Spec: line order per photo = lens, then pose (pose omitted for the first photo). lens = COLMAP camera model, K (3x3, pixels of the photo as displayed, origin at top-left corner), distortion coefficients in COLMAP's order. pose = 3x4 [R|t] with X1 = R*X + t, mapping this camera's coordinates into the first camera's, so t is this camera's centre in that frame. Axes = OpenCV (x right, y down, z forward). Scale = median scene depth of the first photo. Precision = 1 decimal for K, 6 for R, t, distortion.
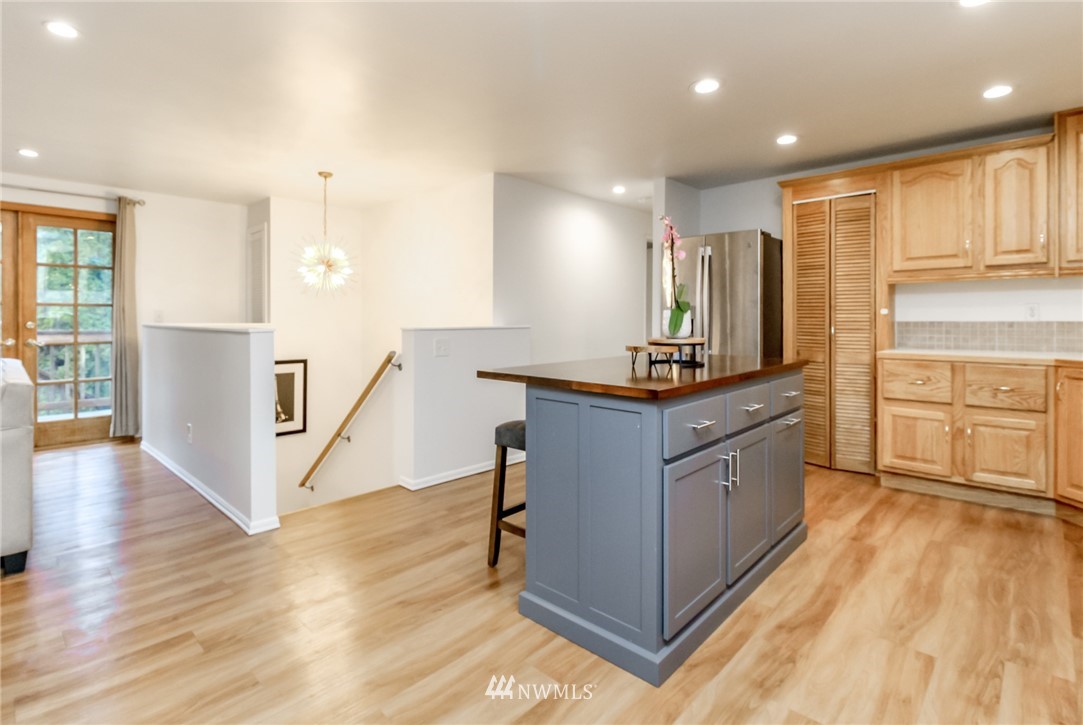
lens RADIAL K [[530.9, 0, 561.8], [0, 530.9, 321.8], [0, 0, 1]] dist [0.001214, -0.001953]
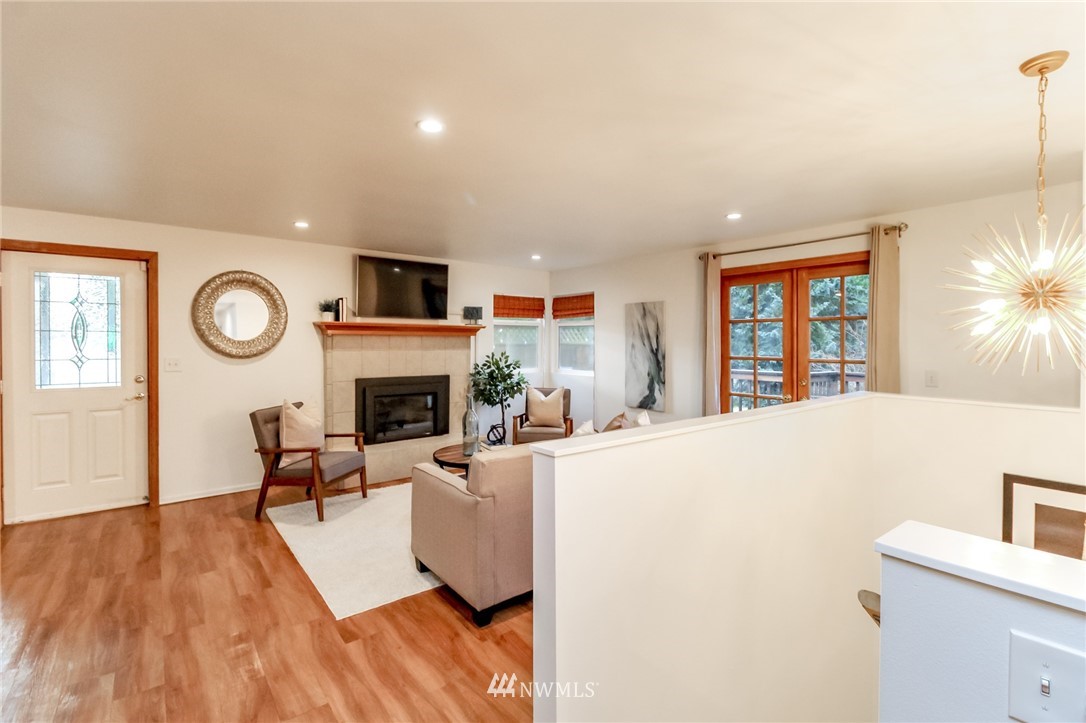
lens RADIAL K [[492.8, 0, 529.9], [0, 492.8, 348.5], [0, 0, 1]] dist [0.017124, -0.010923]
pose [[-0.174943, 0.010786, -0.984519, -0.010030], [-0.004030, 0.999924, 0.011671, -0.080533], [0.984570, 0.006009, -0.174886, 0.821516]]
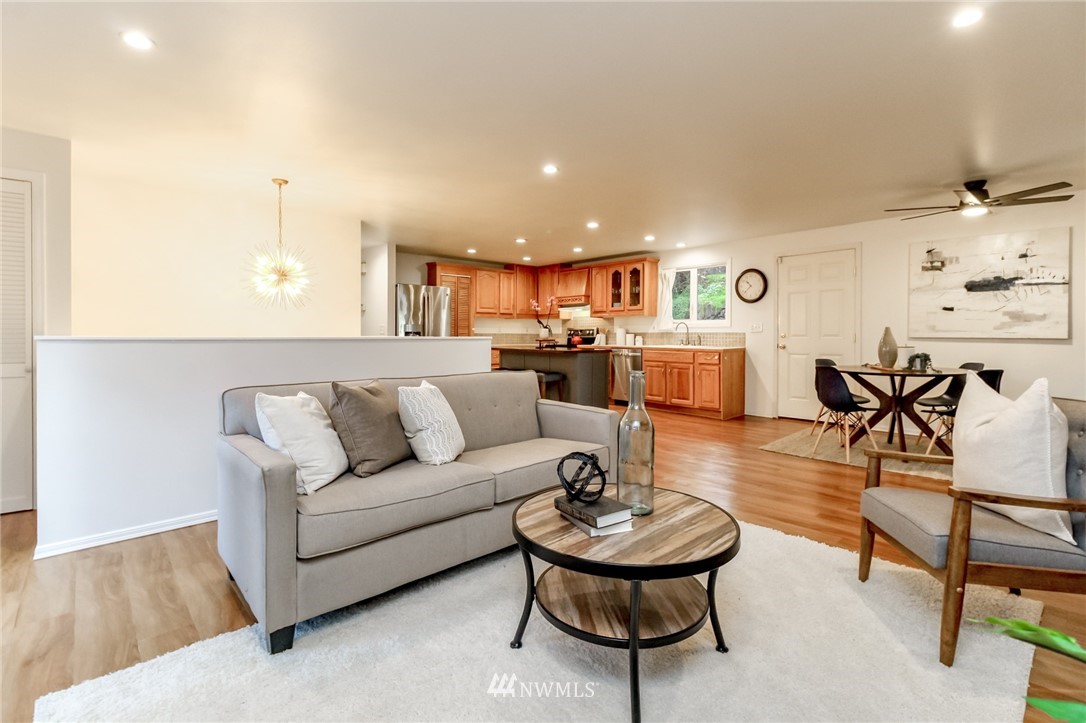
lens RADIAL K [[492.8, 0, 527.6], [0, 492.8, 338.0], [0, 0, 1]] dist [0.017124, -0.010923]
pose [[0.096227, -0.008509, 0.995323, -1.605038], [0.001774, 0.999963, 0.008377, 0.001457], [-0.995358, 0.000960, 0.096239, 0.562754]]
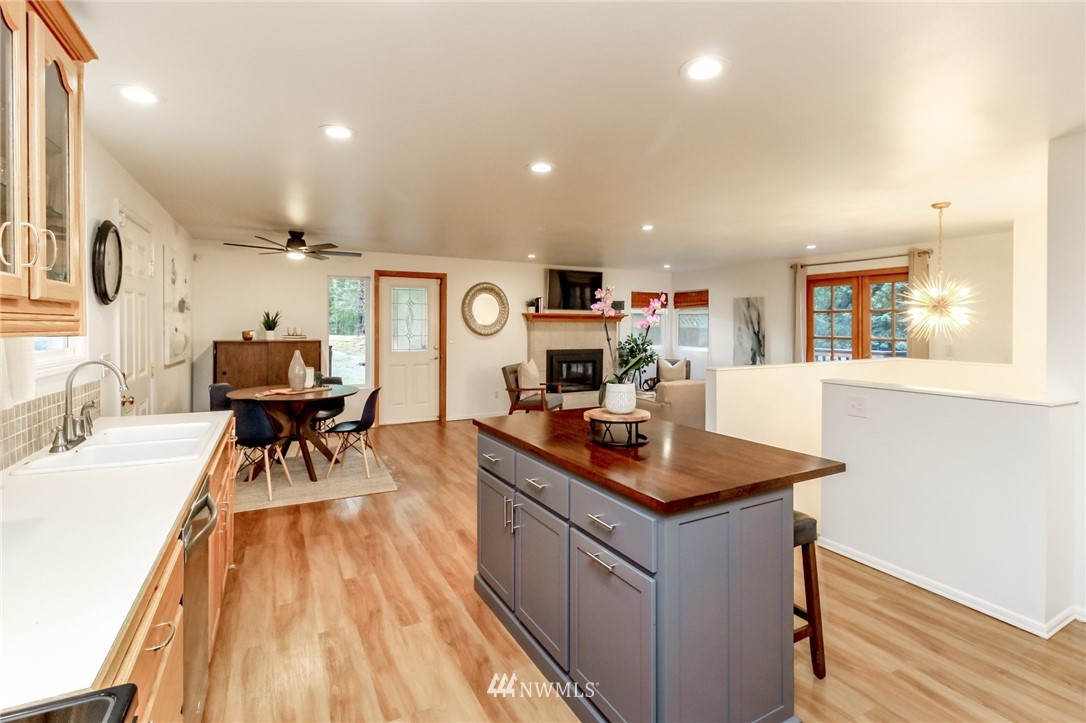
lens RADIAL K [[492.8, 0, 522.5], [0, 492.8, 328.4], [0, 0, 1]] dist [0.017124, -0.010923]
pose [[-0.360034, 0.003282, -0.932933, 0.727527], [-0.005326, 0.999970, 0.005574, -0.081247], [0.932924, 0.006976, -0.360006, 0.763538]]
